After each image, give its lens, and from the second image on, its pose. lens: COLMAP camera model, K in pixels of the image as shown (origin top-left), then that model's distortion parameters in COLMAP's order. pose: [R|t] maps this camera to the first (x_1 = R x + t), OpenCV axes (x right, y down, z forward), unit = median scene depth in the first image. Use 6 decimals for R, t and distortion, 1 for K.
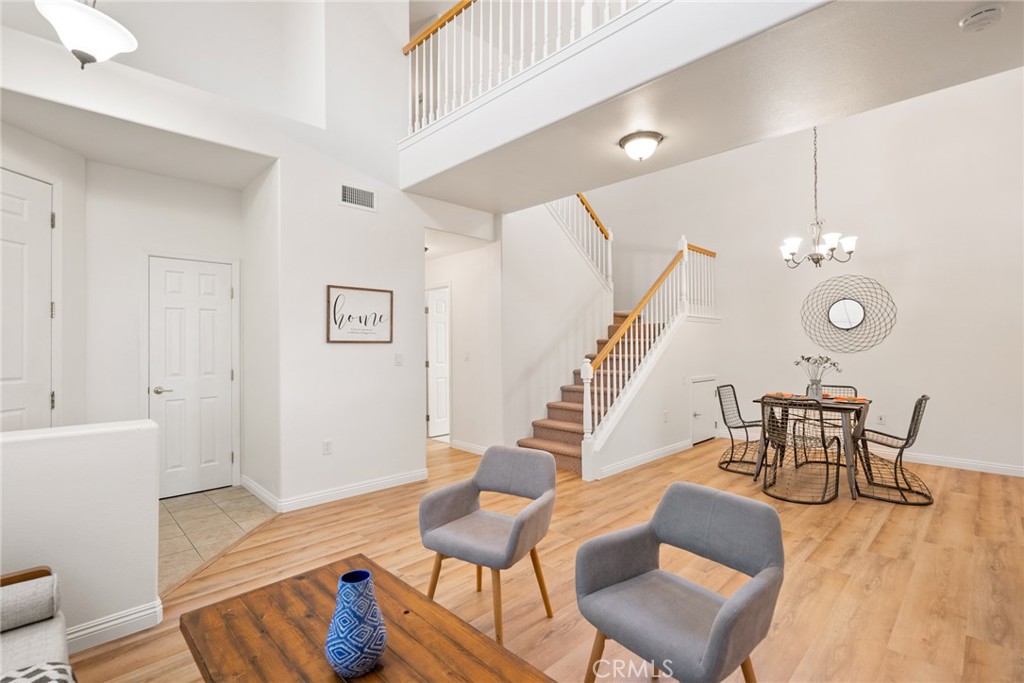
lens RADIAL K [[455.1, 0, 505.4], [0, 455.1, 342.7], [0, 0, 1]] dist [0.000115, 0.000429]
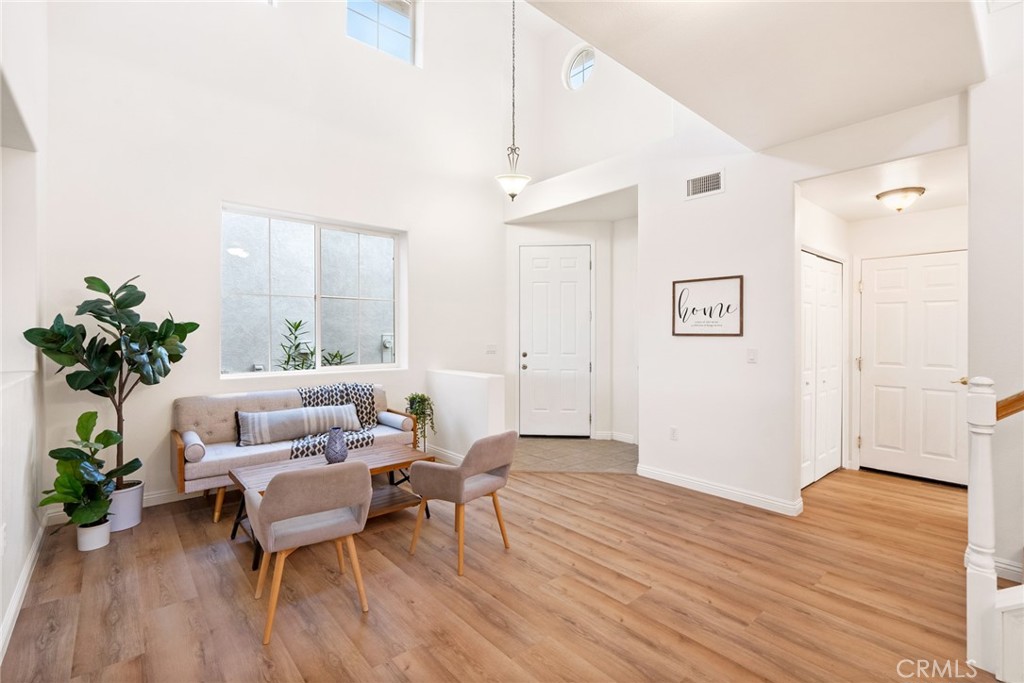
lens RADIAL K [[455.1, 0, 505.4], [0, 455.1, 342.7], [0, 0, 1]] dist [0.000115, 0.000429]
pose [[-0.032378, 0.023971, -0.999188, 0.649330], [0.004043, 0.999707, 0.023853, -0.009860], [0.999468, -0.003267, -0.032466, 0.605267]]
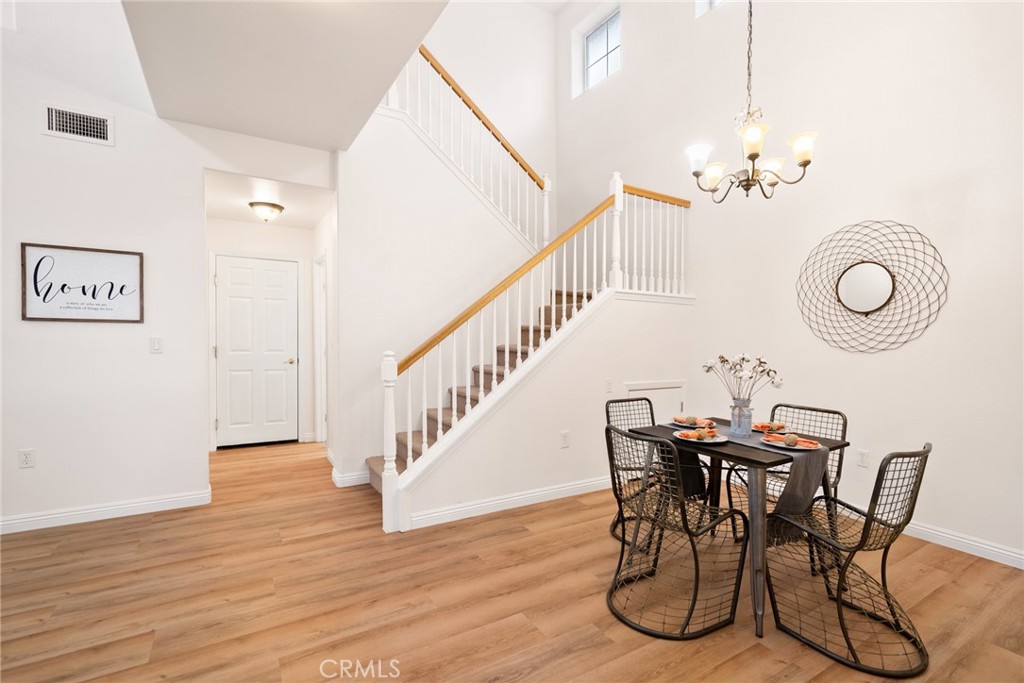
lens RADIAL K [[469.6, 0, 515.3], [0, 469.6, 344.9], [0, 0, 1]] dist [-0.000596, 0.001133]
pose [[0.979960, 0.023905, -0.197756, 0.523906], [-0.018289, 0.999377, 0.030172, 0.001985], [0.198354, -0.025951, 0.979787, 0.379872]]
